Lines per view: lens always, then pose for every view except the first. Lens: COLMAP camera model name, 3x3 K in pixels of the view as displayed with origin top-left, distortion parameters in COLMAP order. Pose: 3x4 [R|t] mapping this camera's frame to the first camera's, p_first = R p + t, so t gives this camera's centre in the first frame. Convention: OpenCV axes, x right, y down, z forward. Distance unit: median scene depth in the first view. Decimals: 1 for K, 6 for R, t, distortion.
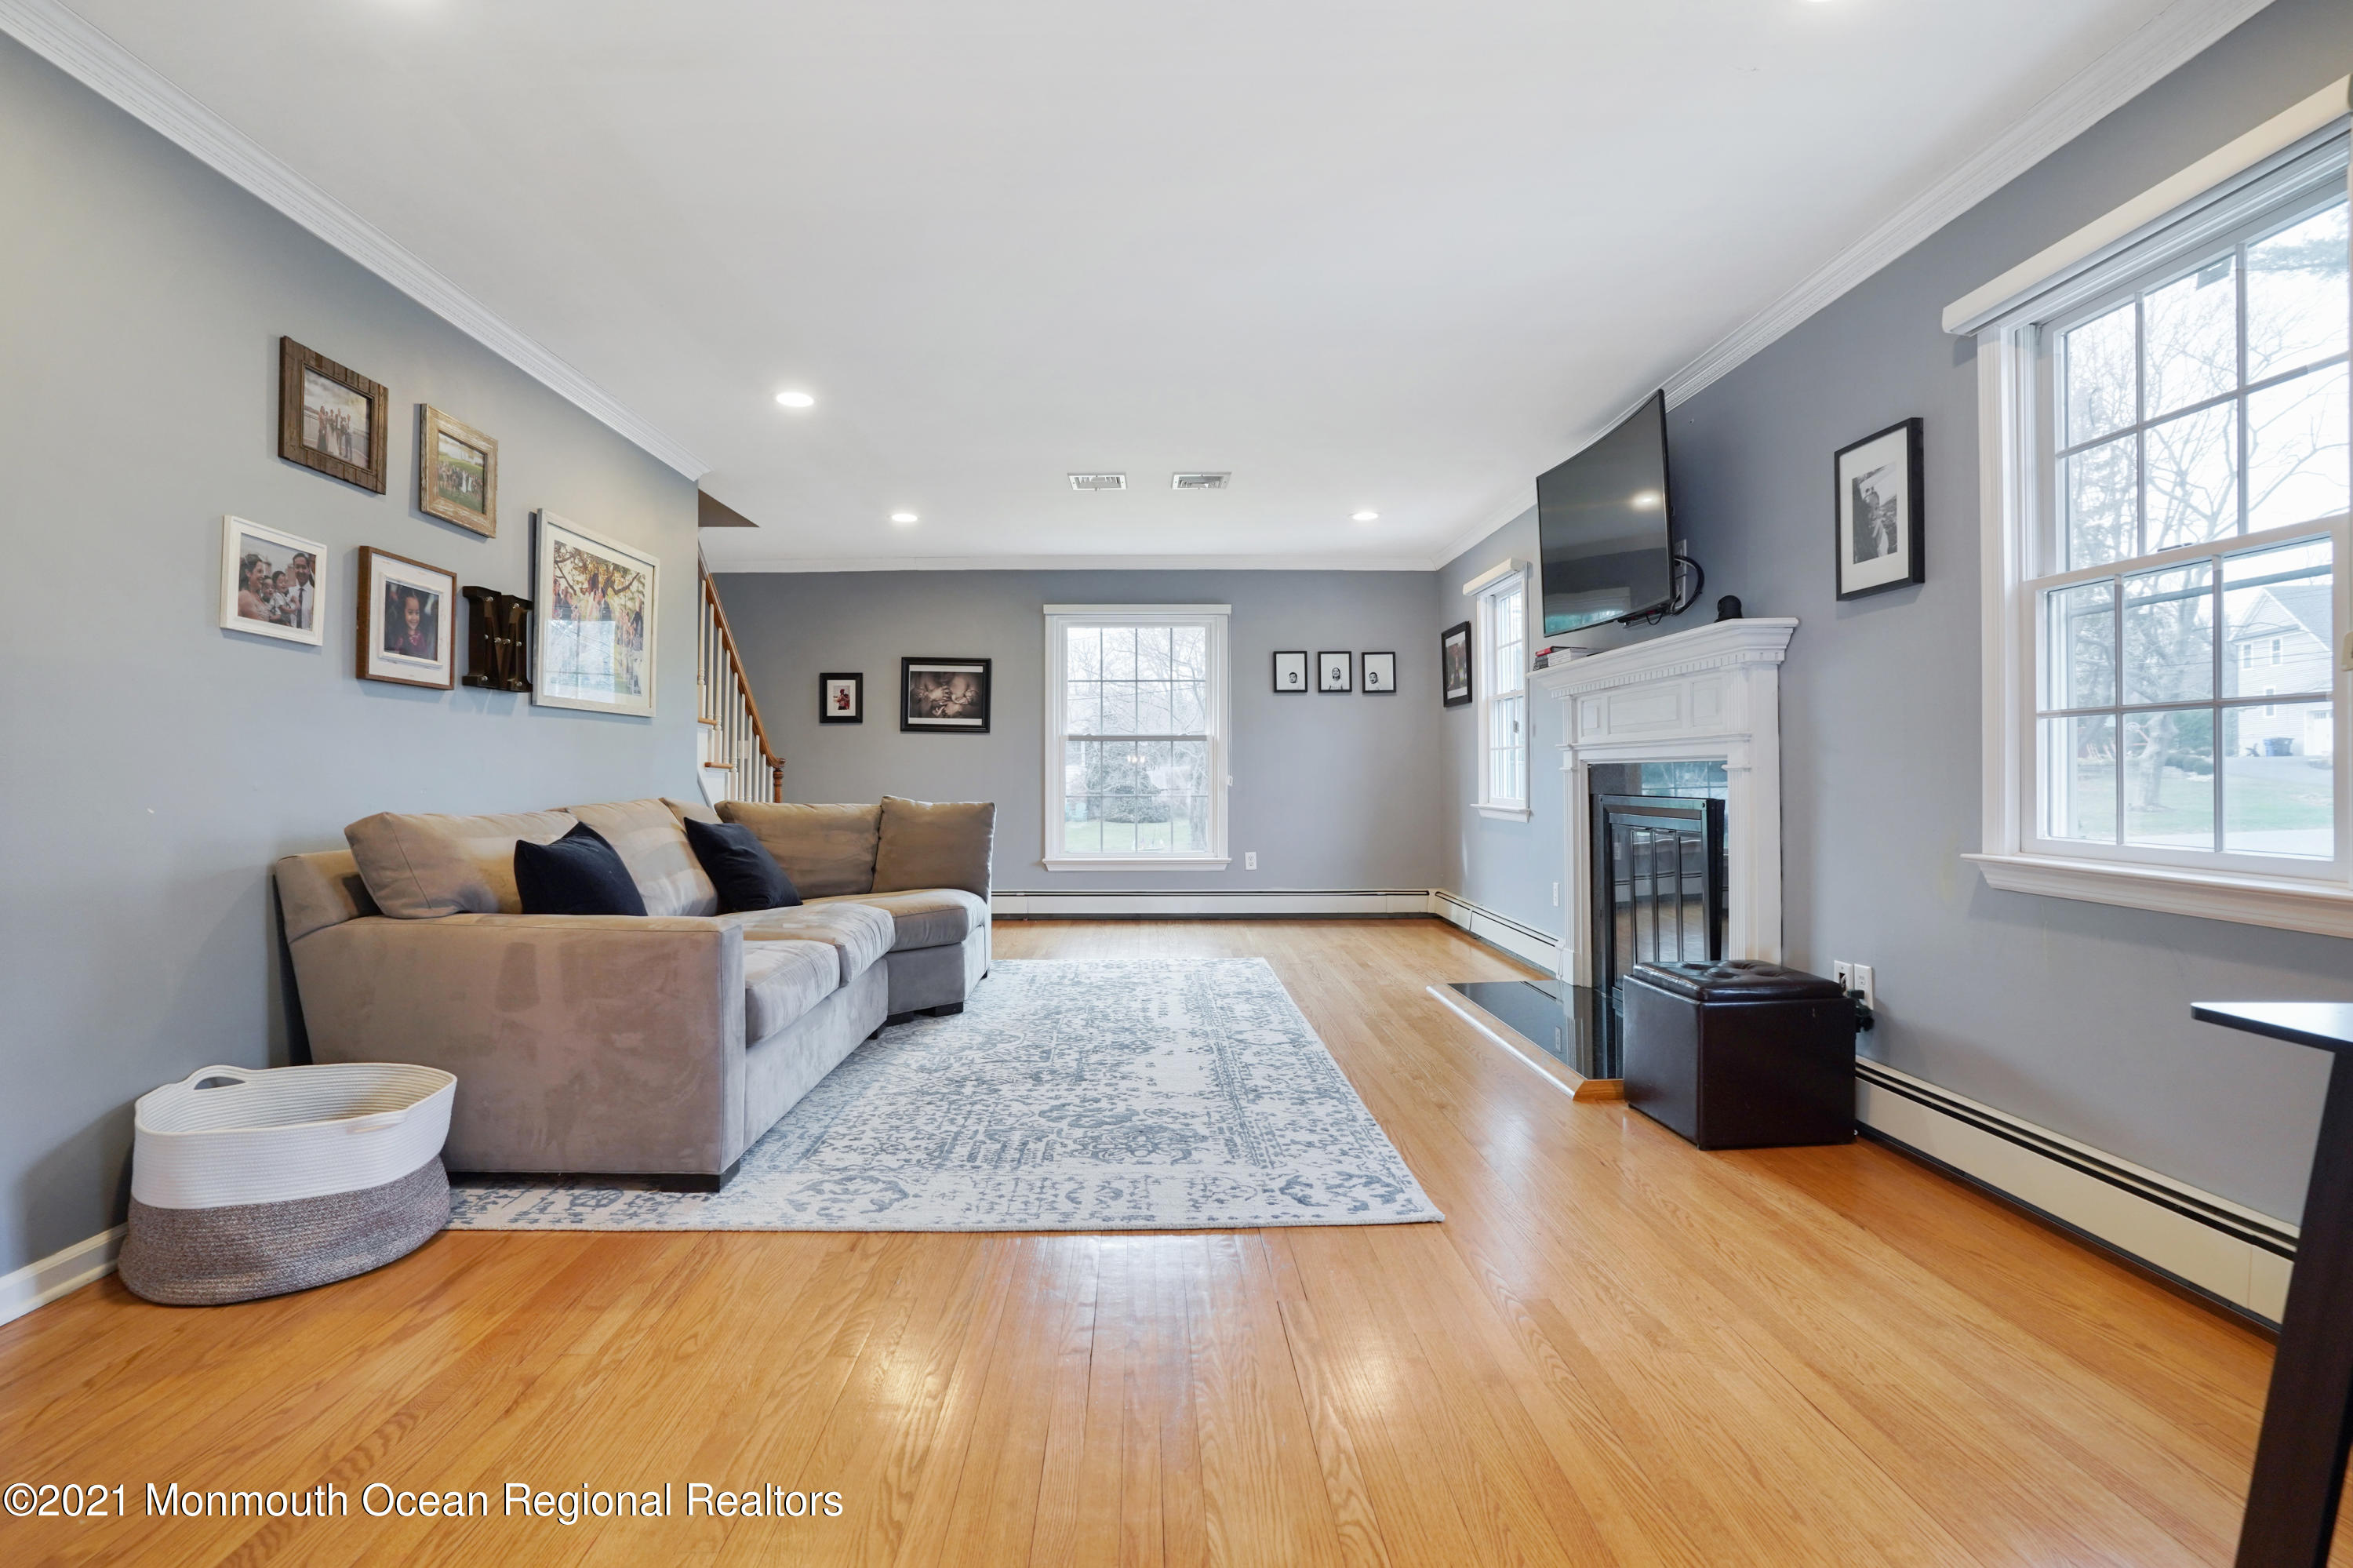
lens RADIAL K [[1152.1, 0, 1169.3], [0, 1152.1, 776.6], [0, 0, 1]] dist [-0.033444, 0.001104]
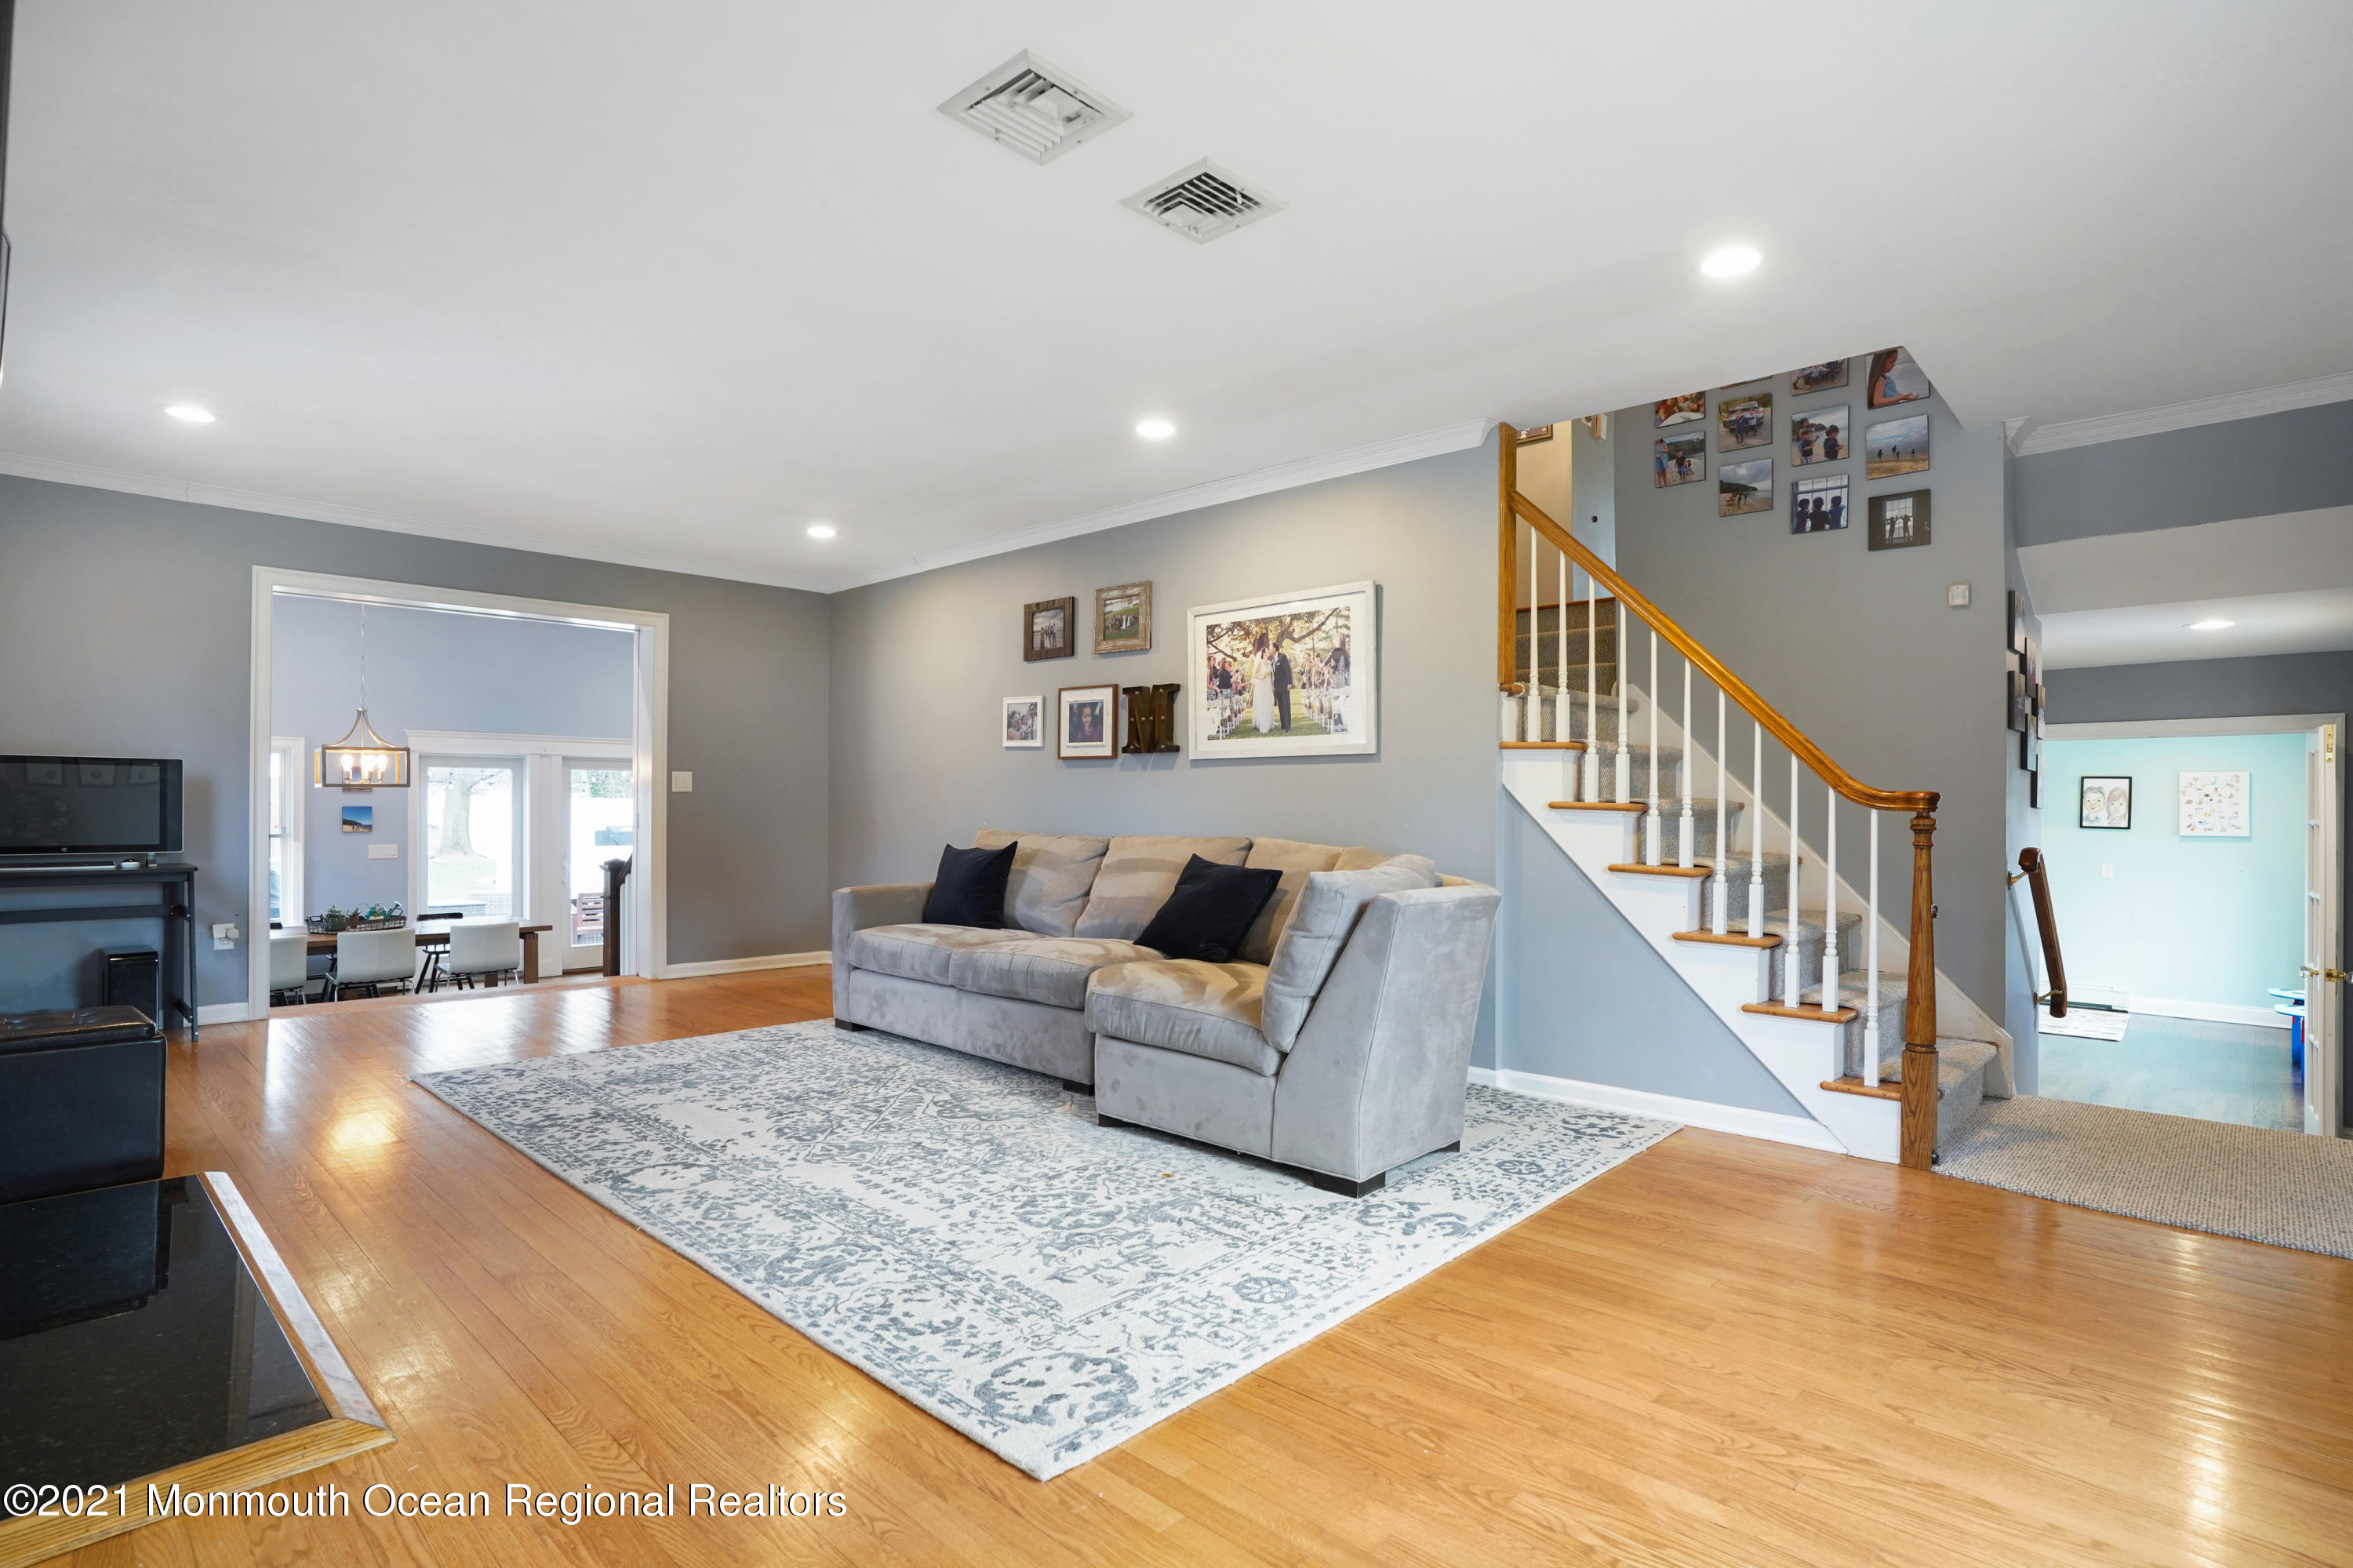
lens RADIAL K [[1185.5, 0, 1170.6], [0, 1185.5, 824.5], [0, 0, 1]] dist [0.000194, 0.000400]
pose [[-0.698749, 0.005465, -0.715346, 0.545112], [-0.007747, 0.999854, 0.015205, -0.008465], [0.715325, 0.016166, -0.698605, 2.386393]]
